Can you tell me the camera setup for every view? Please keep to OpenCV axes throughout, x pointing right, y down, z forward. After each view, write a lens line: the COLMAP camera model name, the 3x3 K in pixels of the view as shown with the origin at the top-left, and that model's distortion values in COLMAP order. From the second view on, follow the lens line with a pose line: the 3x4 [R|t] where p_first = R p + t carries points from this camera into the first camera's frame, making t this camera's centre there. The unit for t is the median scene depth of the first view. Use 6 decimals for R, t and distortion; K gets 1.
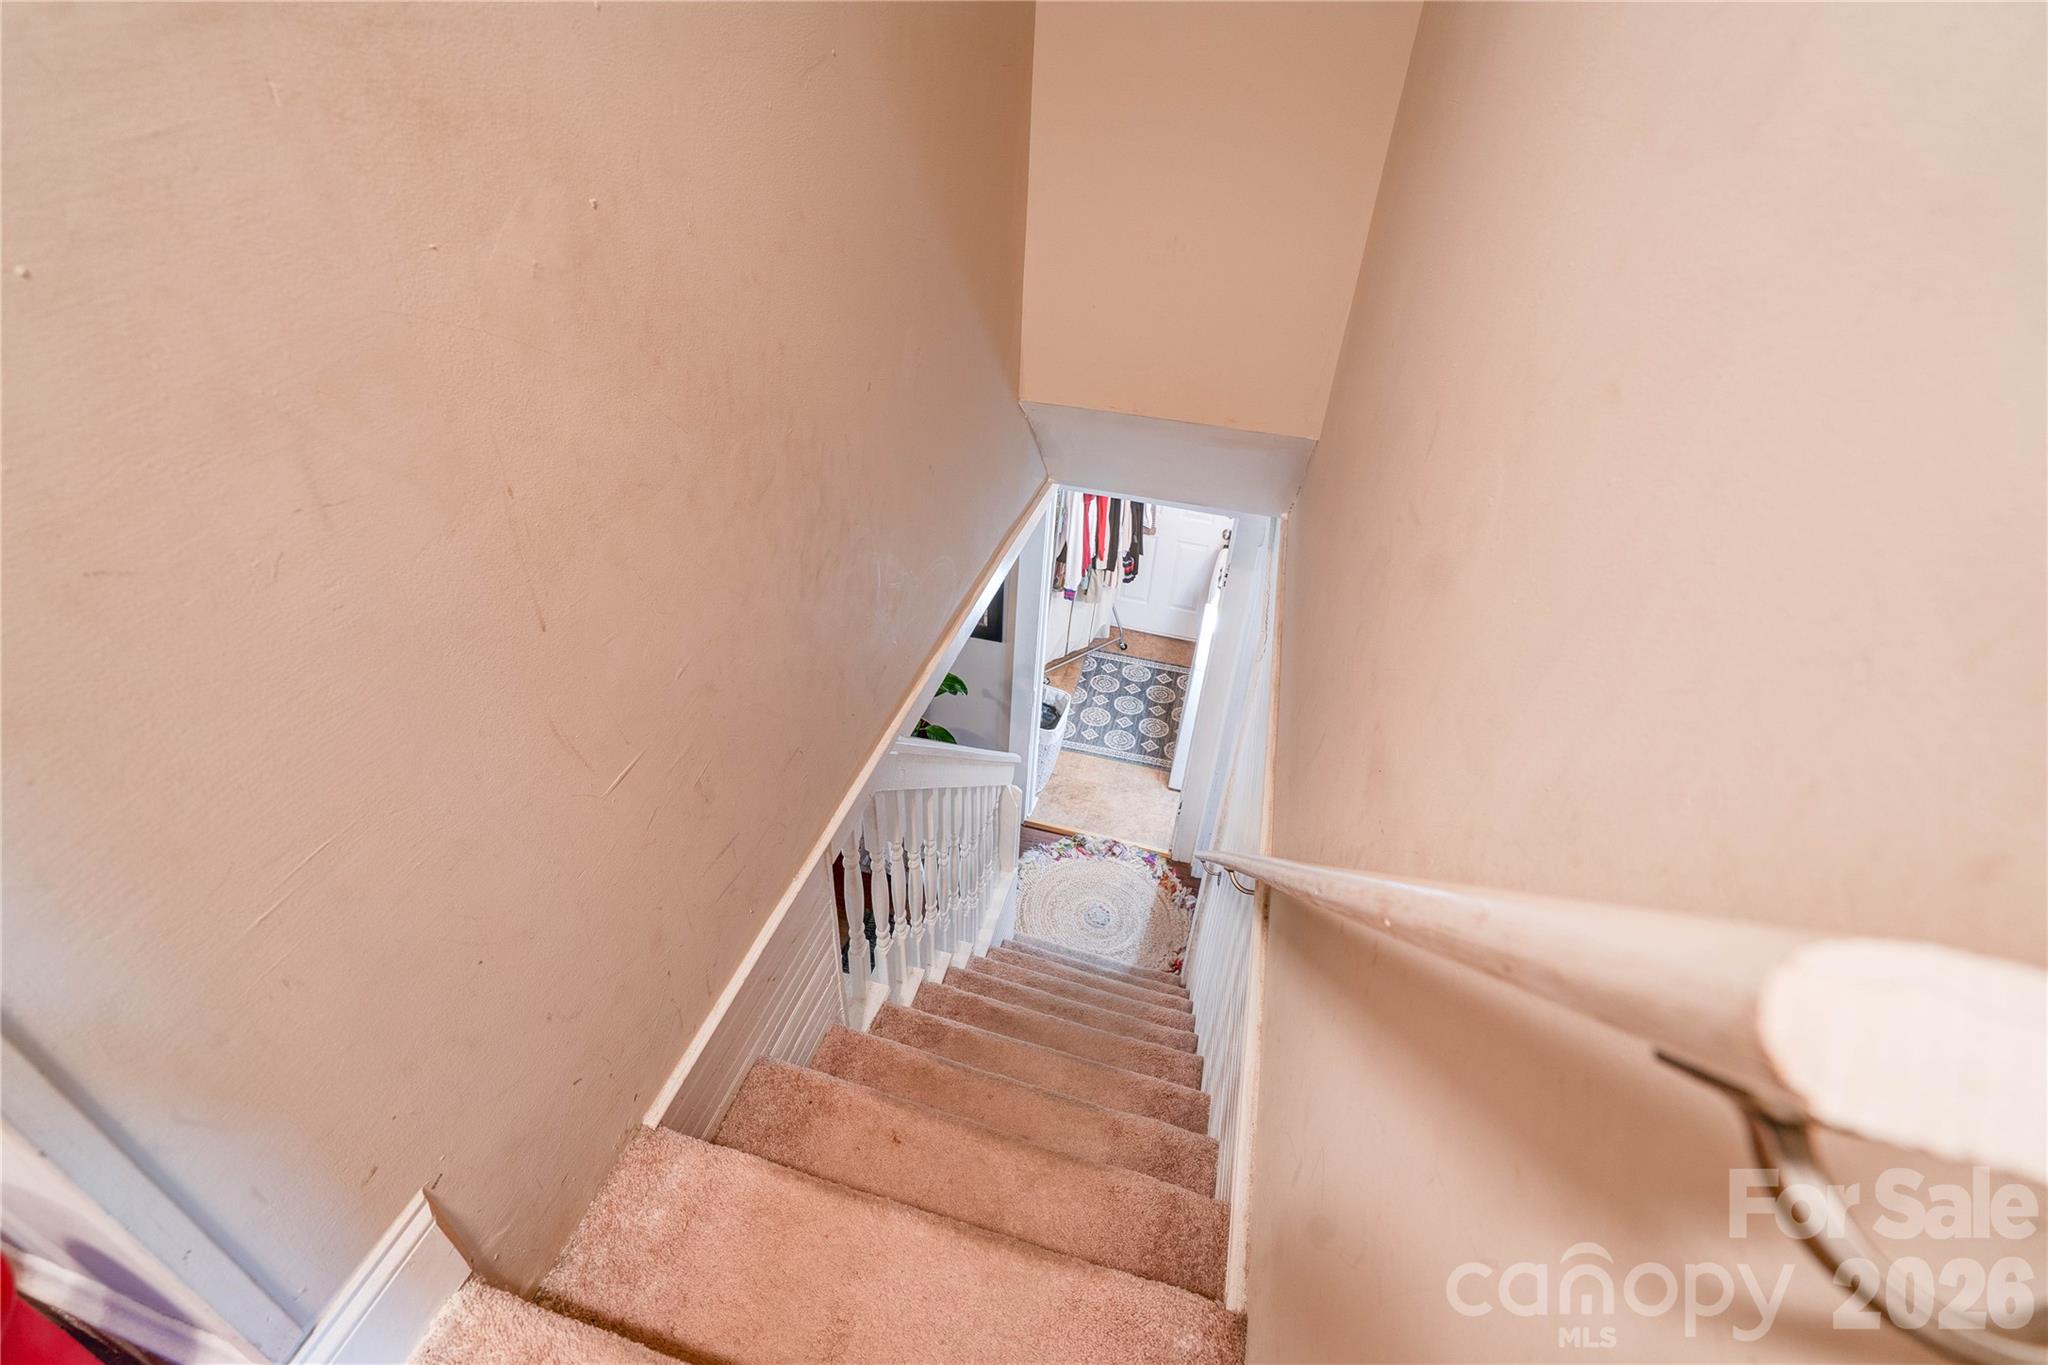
lens RADIAL K [[941.9, 0, 1016.4], [0, 941.9, 680.4], [0, 0, 1]] dist [-0.003023, 0.011633]
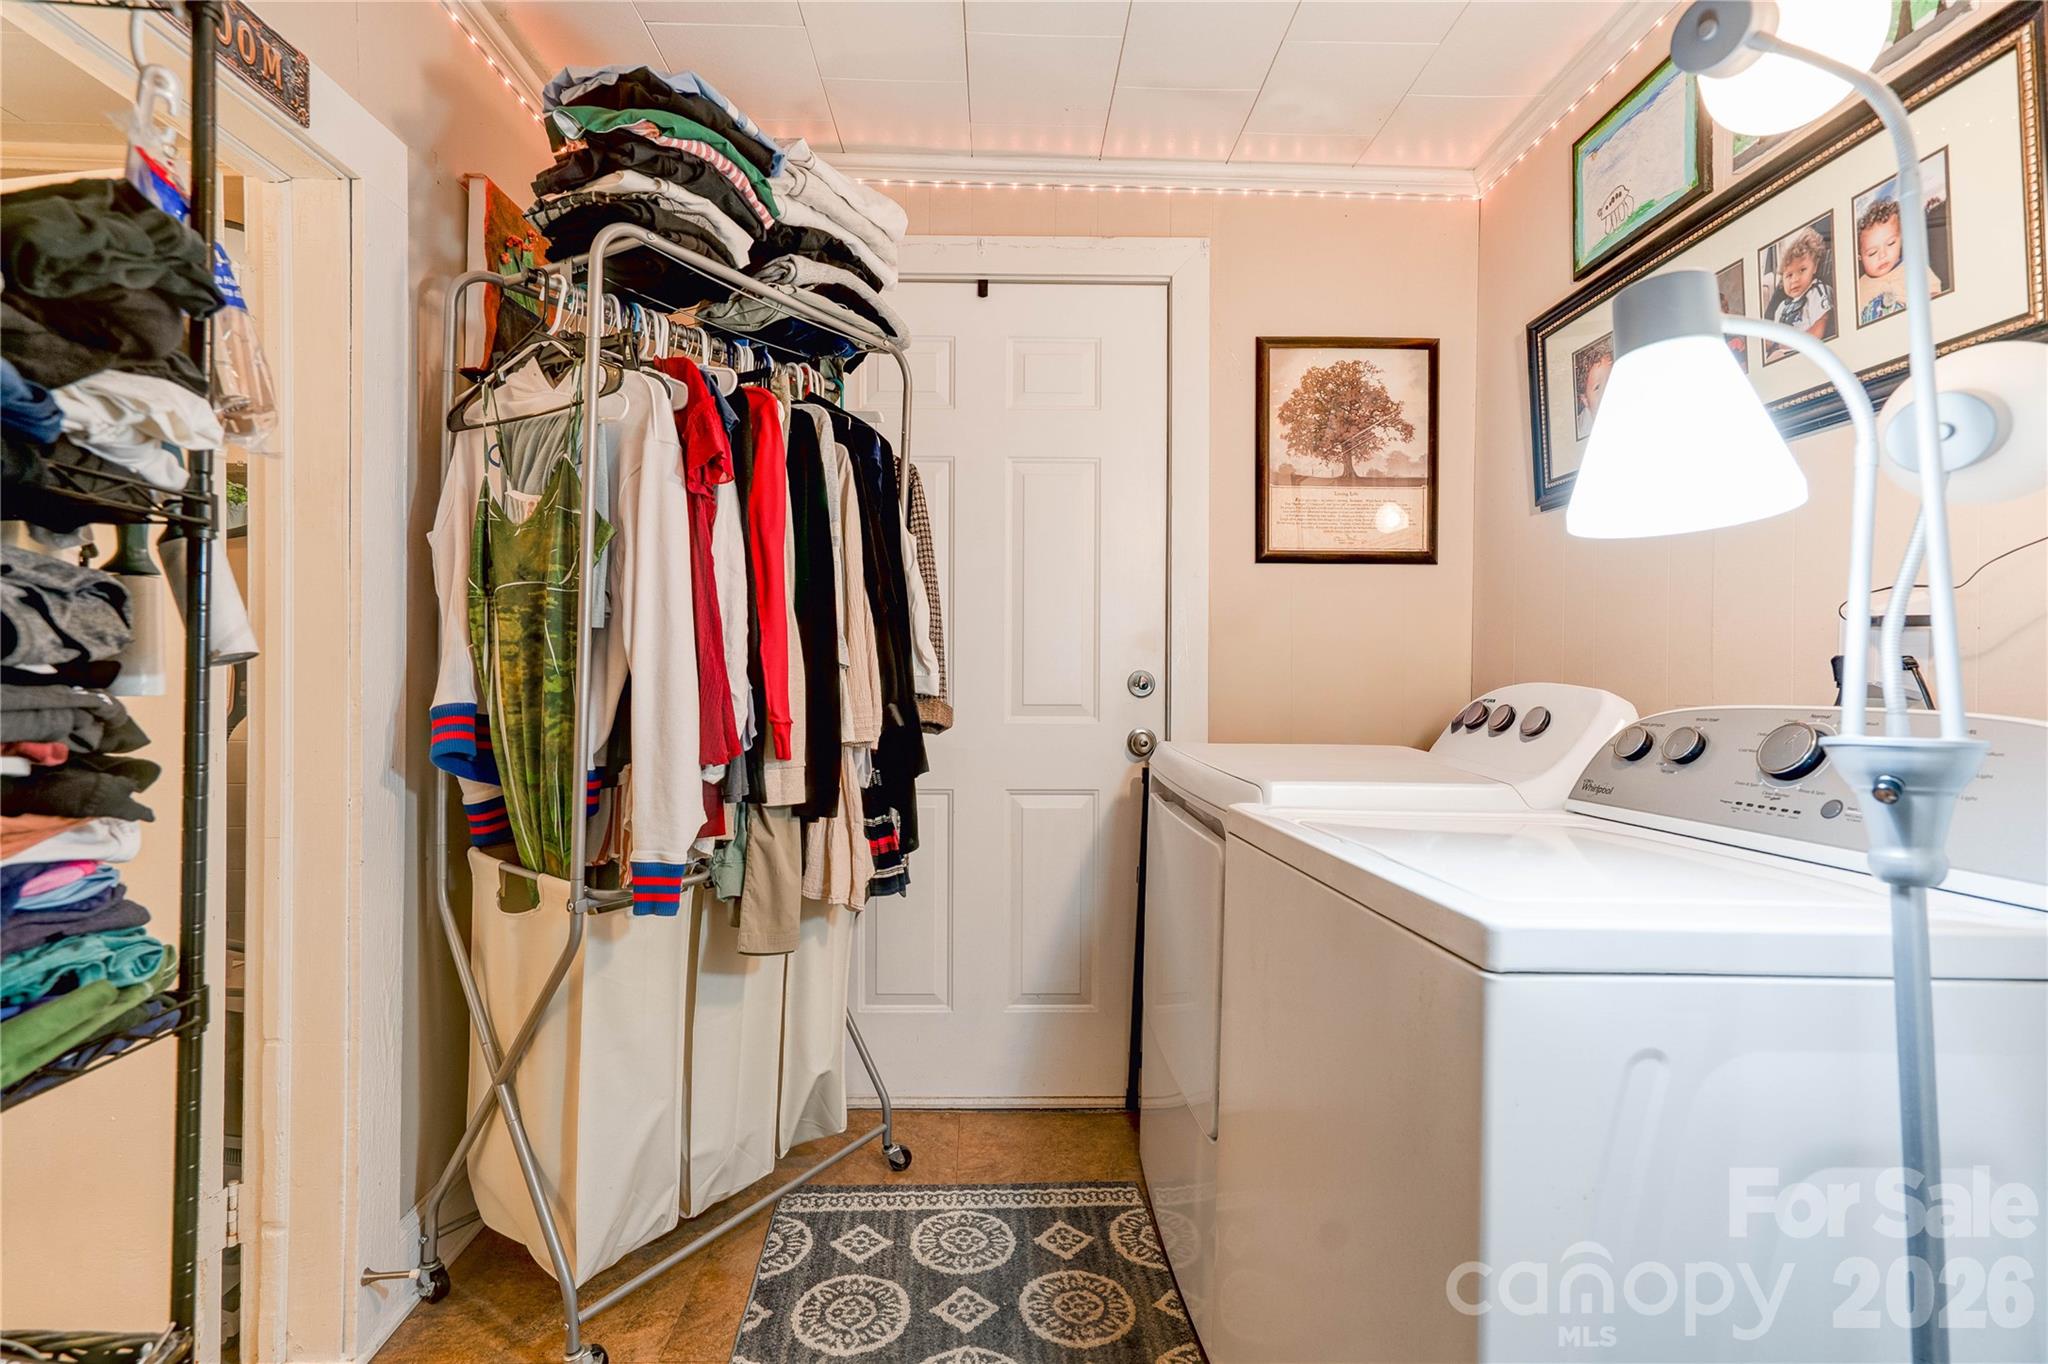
lens RADIAL K [[941.9, 0, 1016.4], [0, 941.9, 679.9], [0, 0, 1]] dist [-0.003023, 0.011633]
pose [[0.951068, -0.044152, 0.305812, 0.066765], [0.211363, 0.814906, -0.539679, 0.010497], [-0.225380, 0.577909, 0.784363, 0.696912]]
